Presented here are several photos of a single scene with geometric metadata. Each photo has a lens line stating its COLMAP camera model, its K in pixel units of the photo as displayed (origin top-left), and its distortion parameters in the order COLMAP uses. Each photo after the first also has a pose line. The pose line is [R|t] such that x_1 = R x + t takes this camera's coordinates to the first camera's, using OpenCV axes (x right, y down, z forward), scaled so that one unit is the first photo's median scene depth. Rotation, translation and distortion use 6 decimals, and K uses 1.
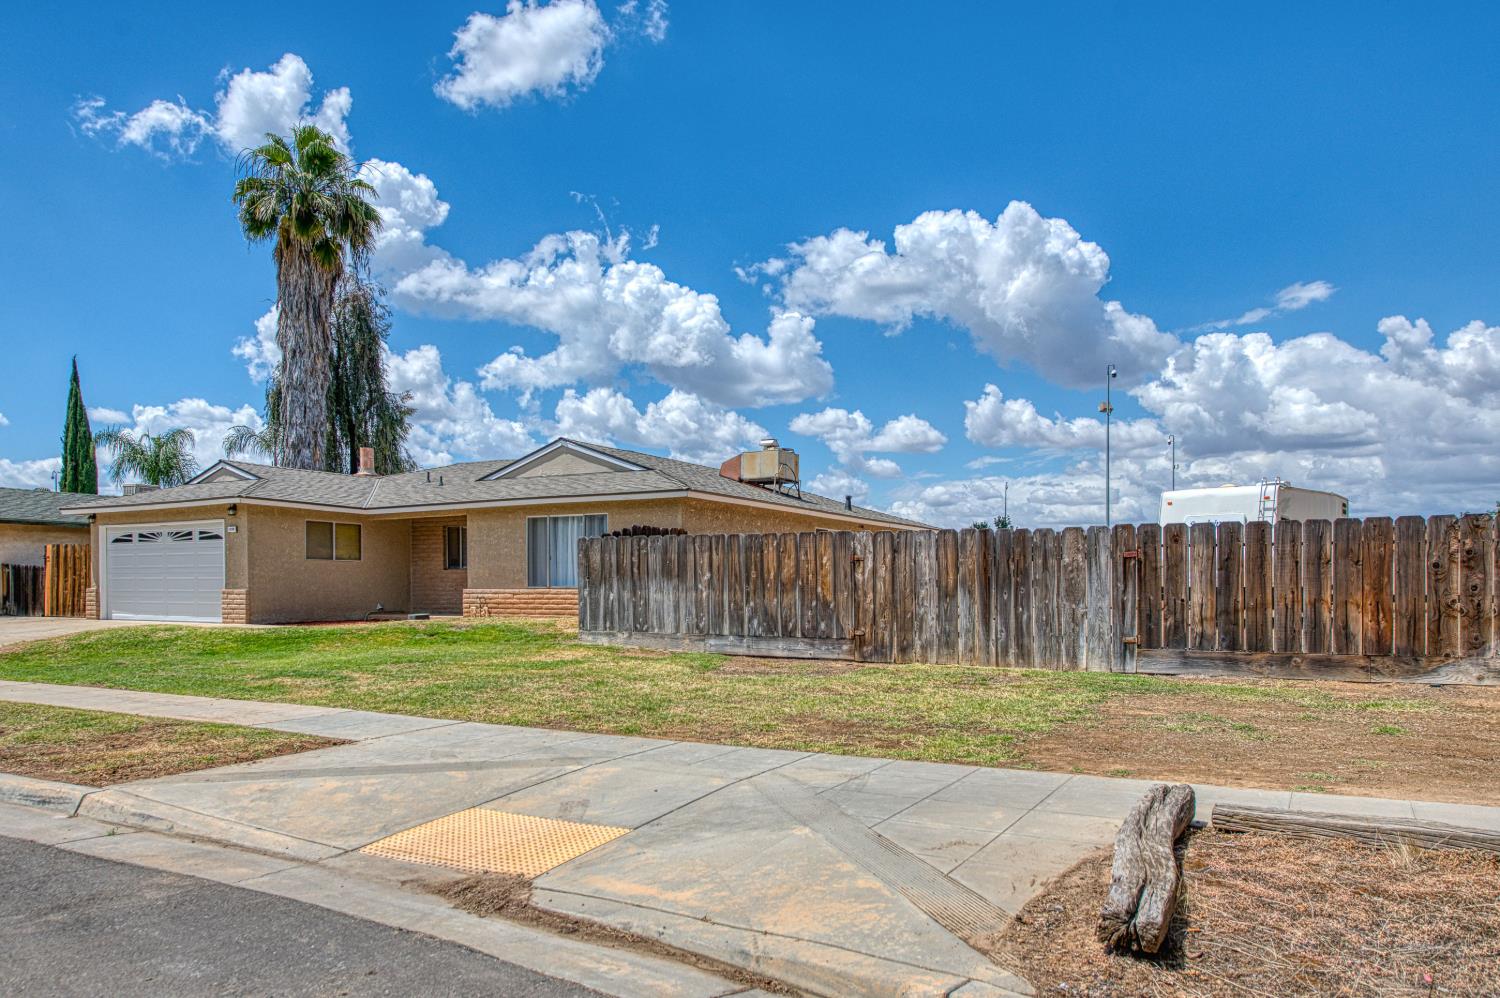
lens RADIAL K [[1029.8, 0, 745.9], [0, 1029.8, 619.6], [0, 0, 1]] dist [-0.002588, -0.003765]
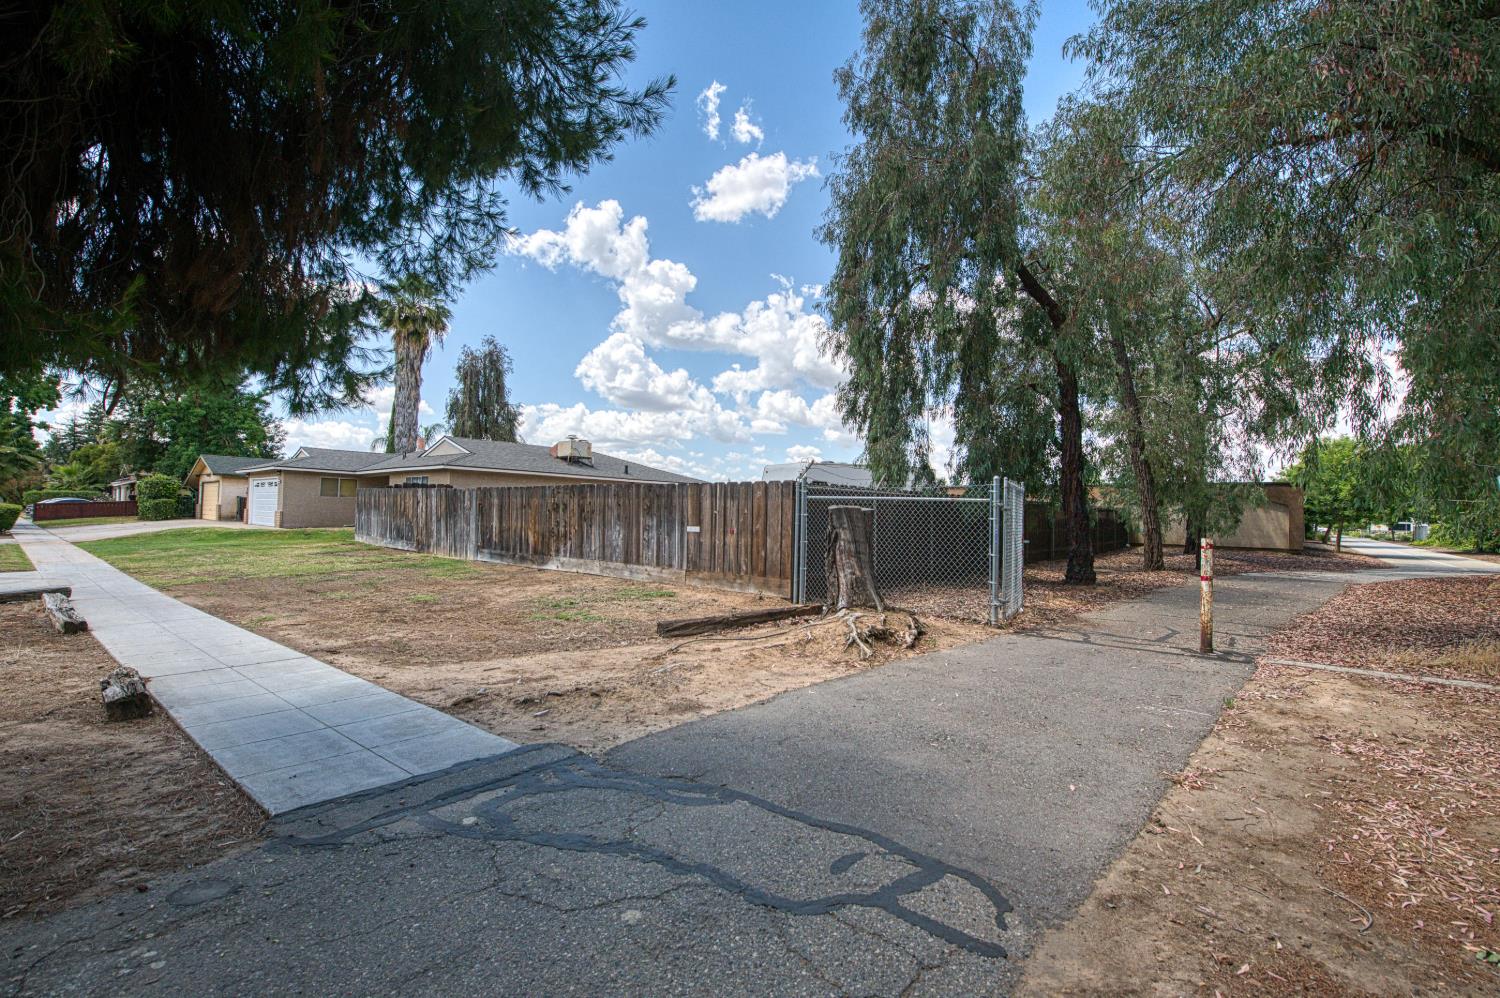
lens RADIAL K [[659.8, 0, 749.7], [0, 659.8, 516.2], [0, 0, 1]] dist [-0.020265, 0.000502]
pose [[0.981453, 0.025175, -0.190042, 0.882473], [-0.031213, 0.999096, -0.028847, -0.011636], [0.189144, 0.034244, 0.981352, -0.137427]]
